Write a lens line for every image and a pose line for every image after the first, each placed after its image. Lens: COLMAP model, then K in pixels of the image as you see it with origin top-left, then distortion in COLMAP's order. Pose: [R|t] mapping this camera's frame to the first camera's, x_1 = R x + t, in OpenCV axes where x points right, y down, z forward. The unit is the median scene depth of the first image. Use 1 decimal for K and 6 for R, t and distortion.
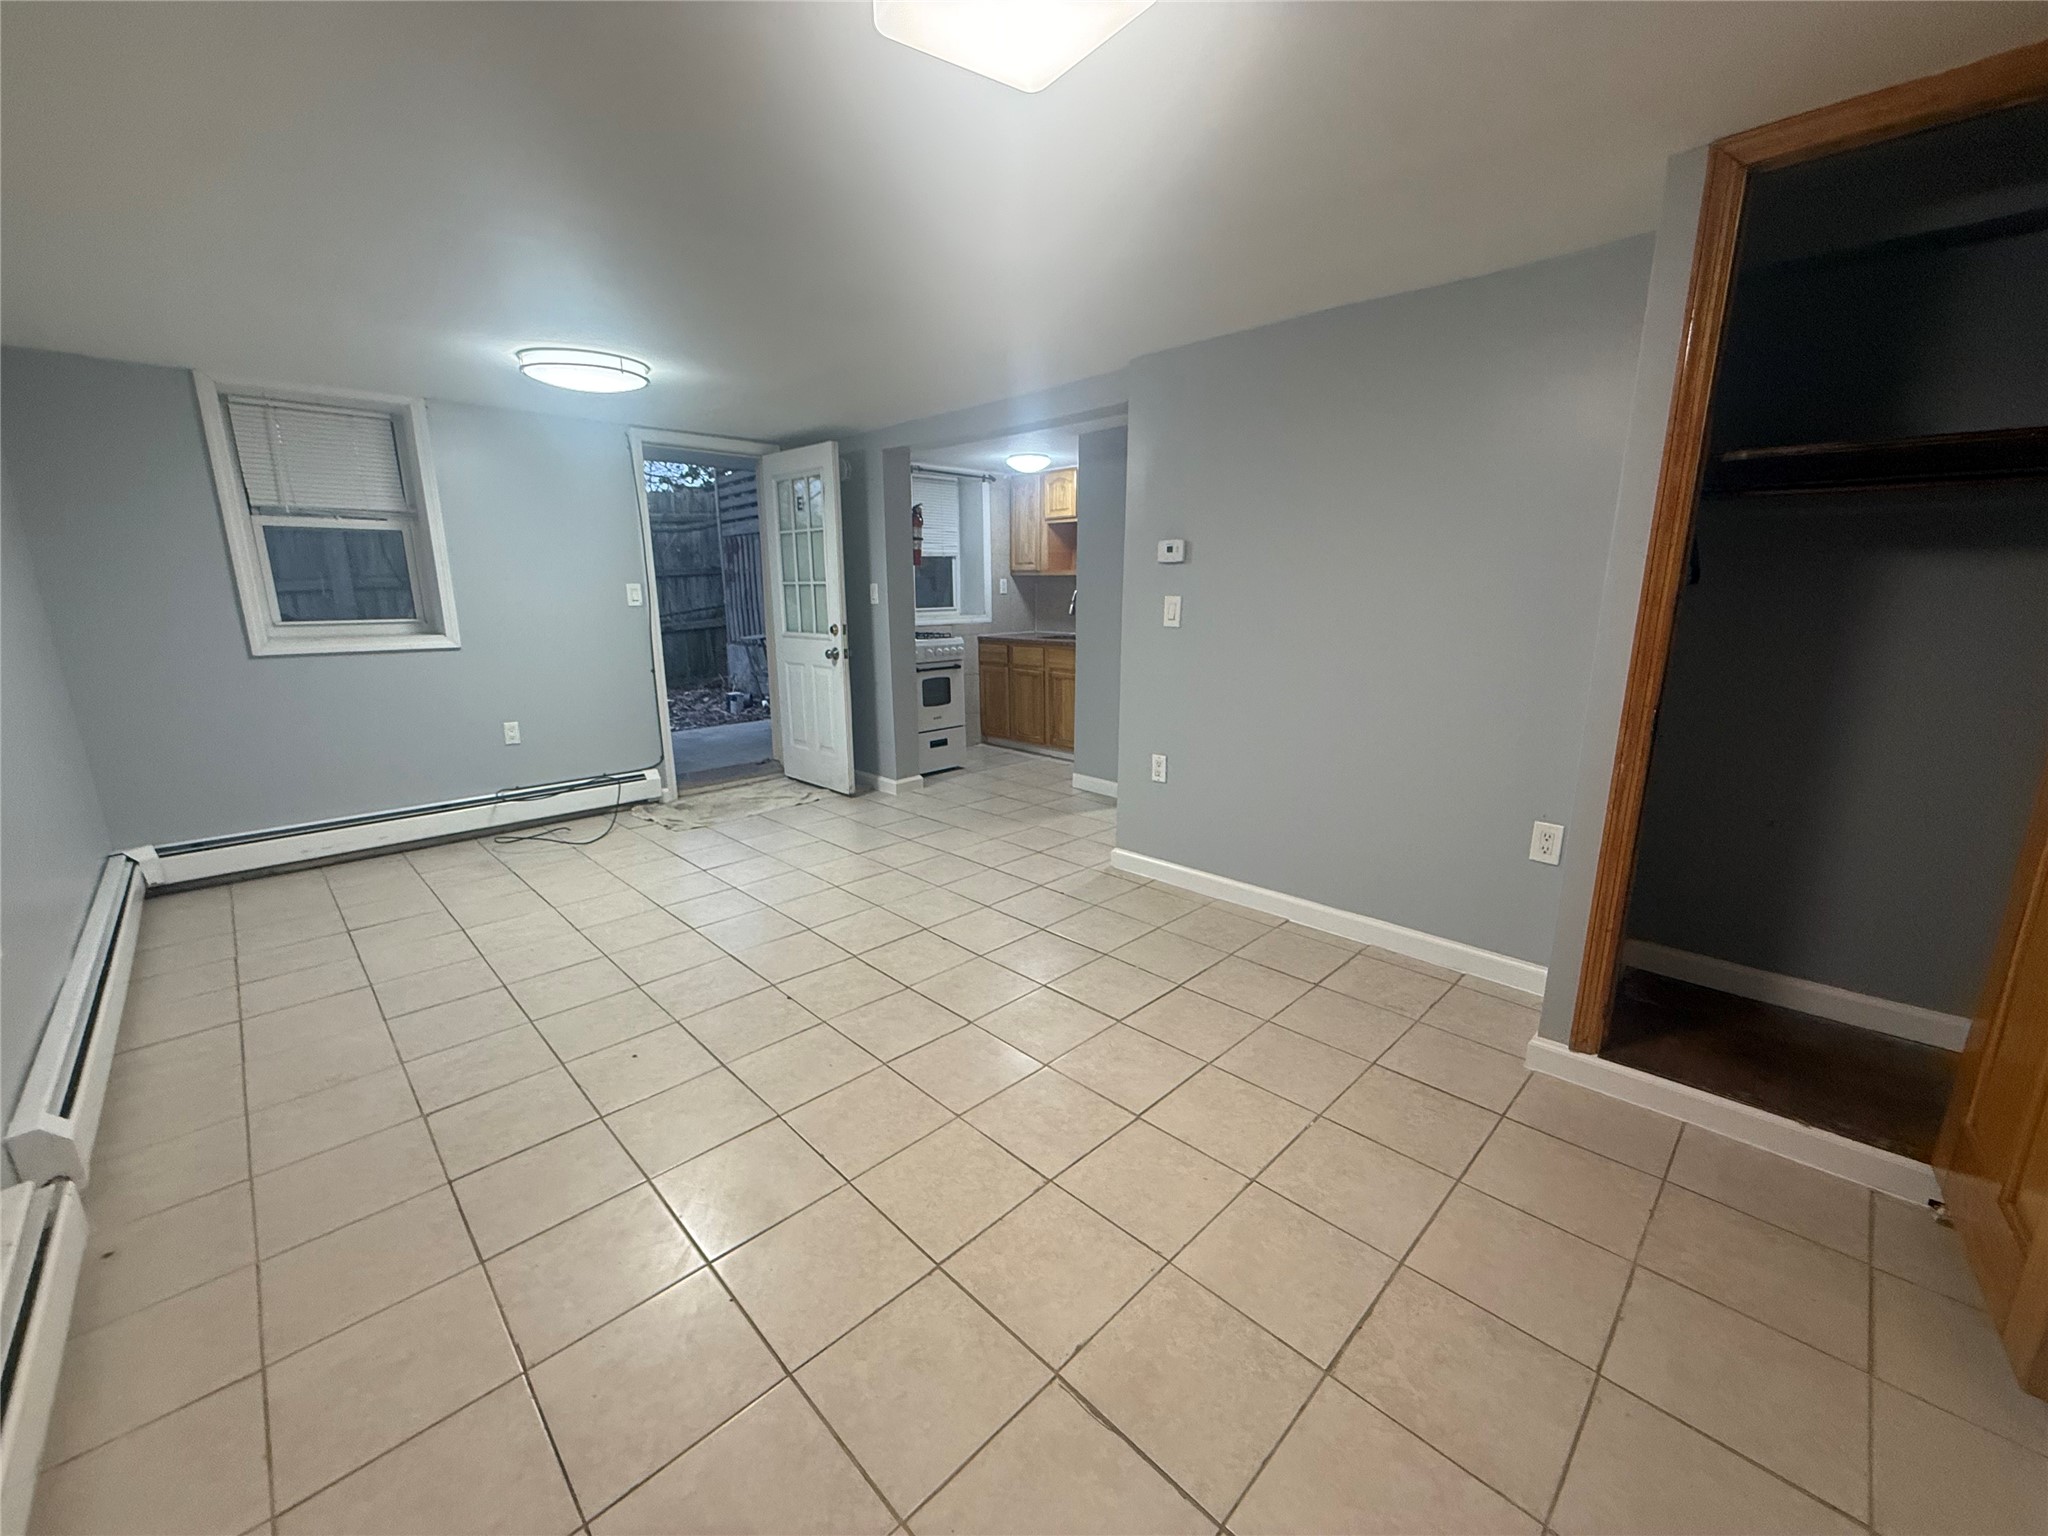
lens RADIAL K [[813.0, 0, 1024.4], [0, 813.0, 767.3], [0, 0, 1]] dist [-0.000322, -0.000350]
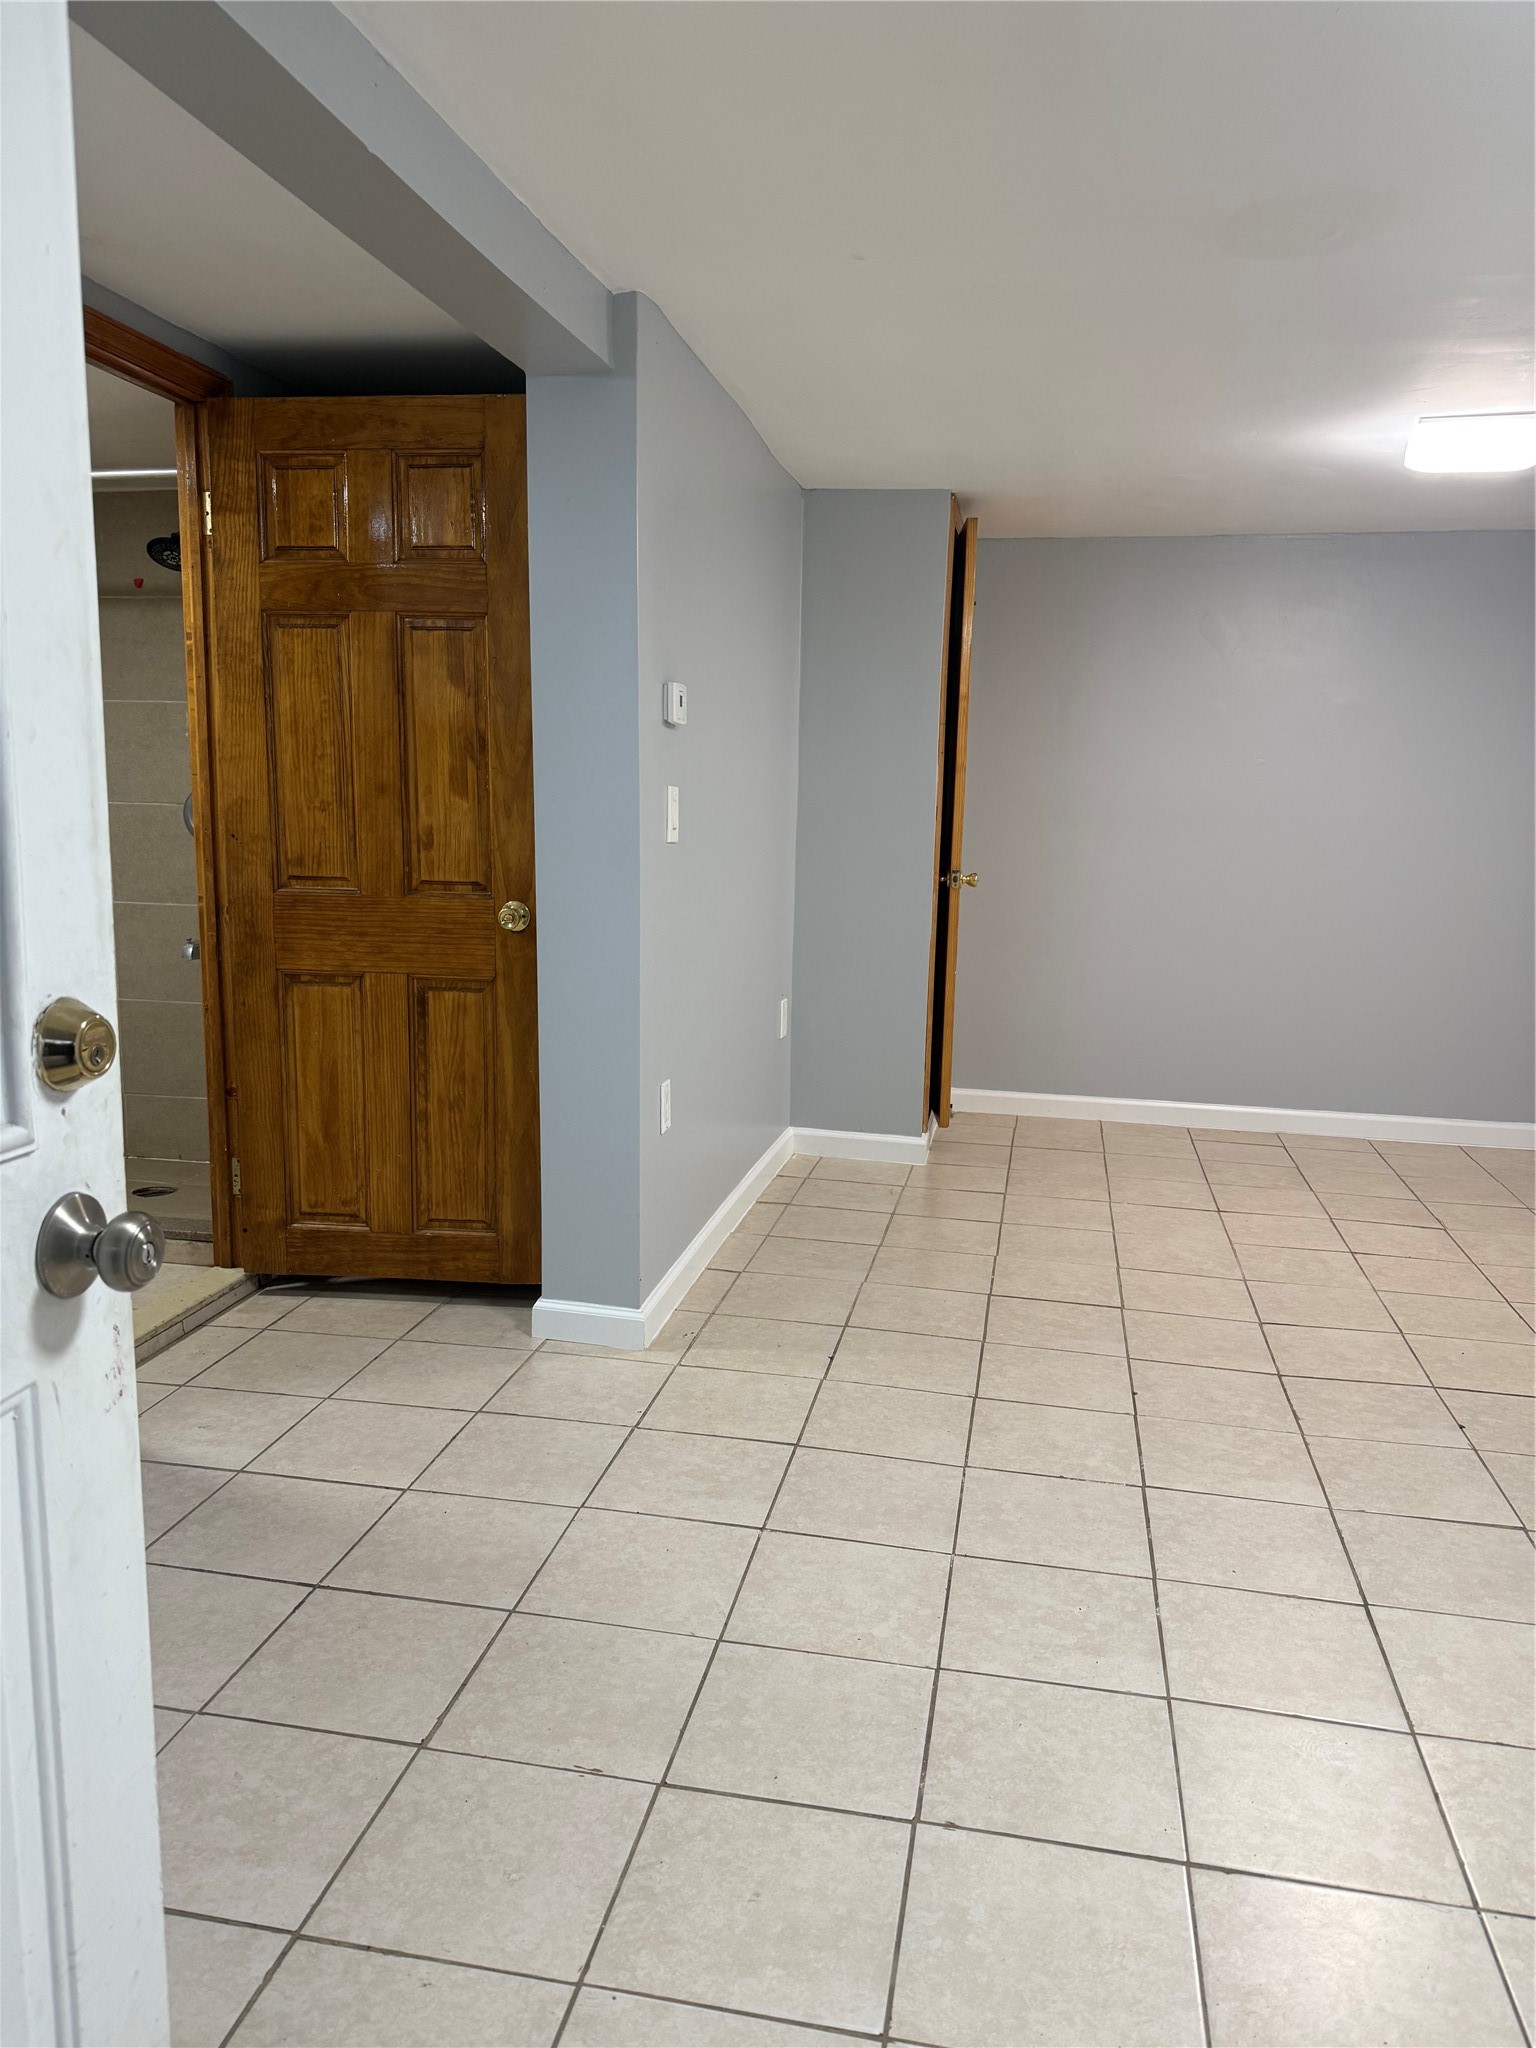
lens RADIAL K [[1422.5, 0, 779.4], [0, 1422.5, 1040.1], [0, 0, 1]] dist [0.033650, -0.049637]
pose [[-0.564985, -0.150238, 0.811308, -0.705220], [0.156453, 0.945937, 0.284121, -0.330496], [-0.810133, 0.287456, -0.510935, 1.579758]]
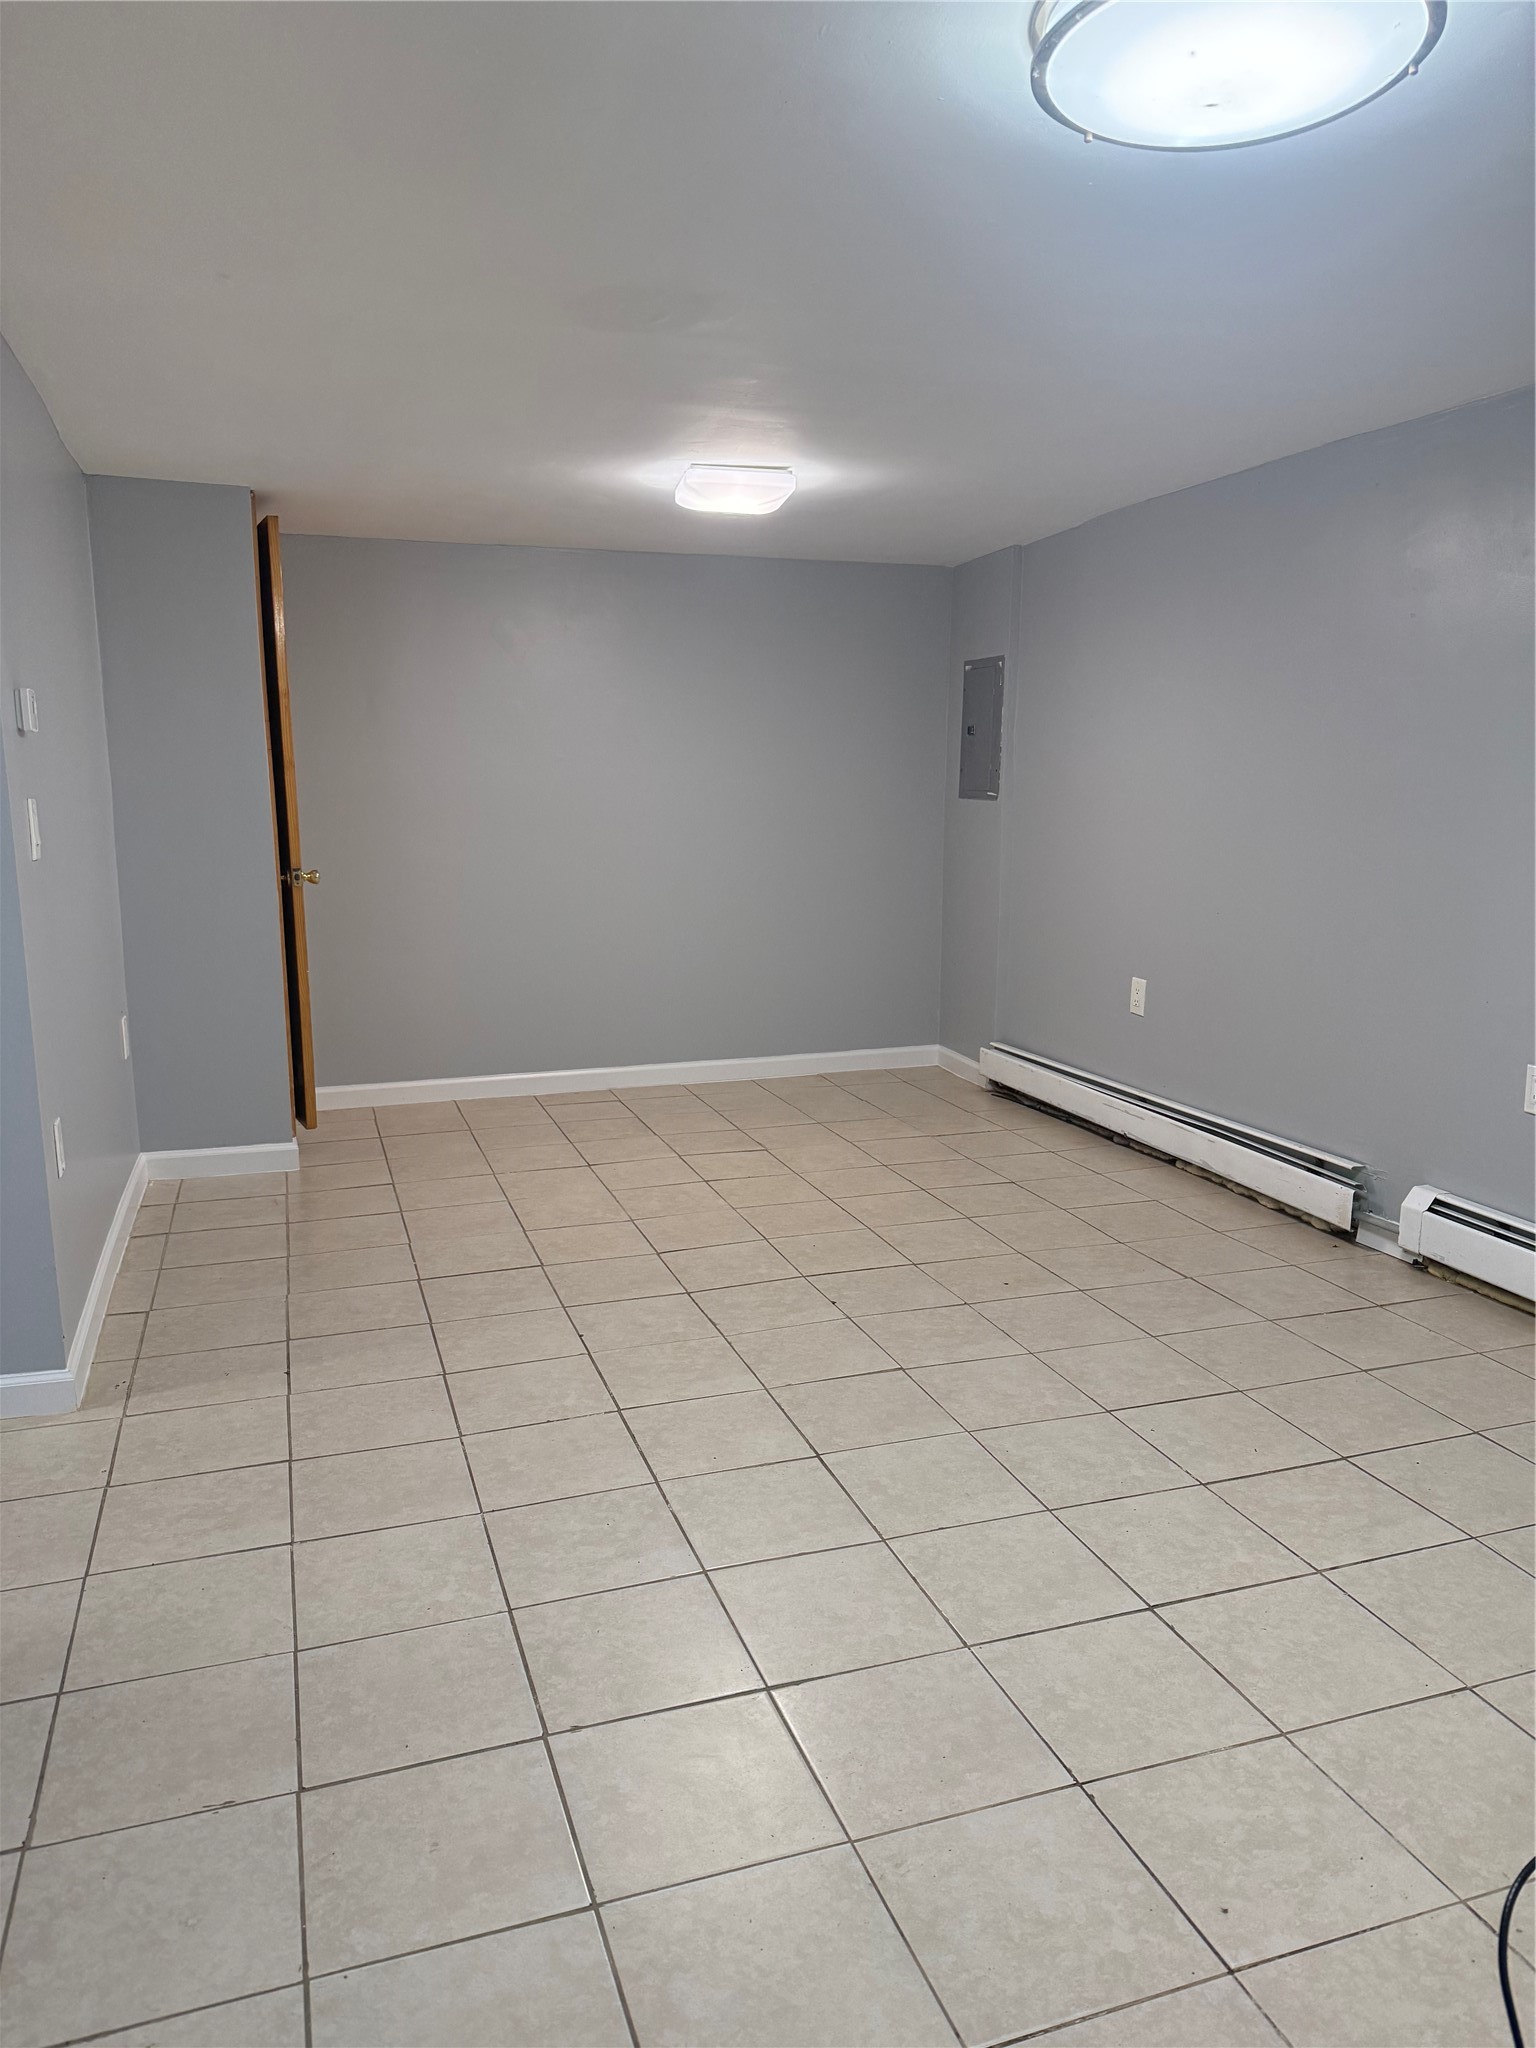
lens RADIAL K [[1422.5, 0, 777.2], [0, 1422.5, 1011.7], [0, 0, 1]] dist [0.033650, -0.049637]
pose [[-0.901380, -0.059498, 0.428921, -0.665930], [0.103038, 0.932596, 0.345902, -0.370396], [-0.420591, 0.355984, -0.834493, 1.700014]]
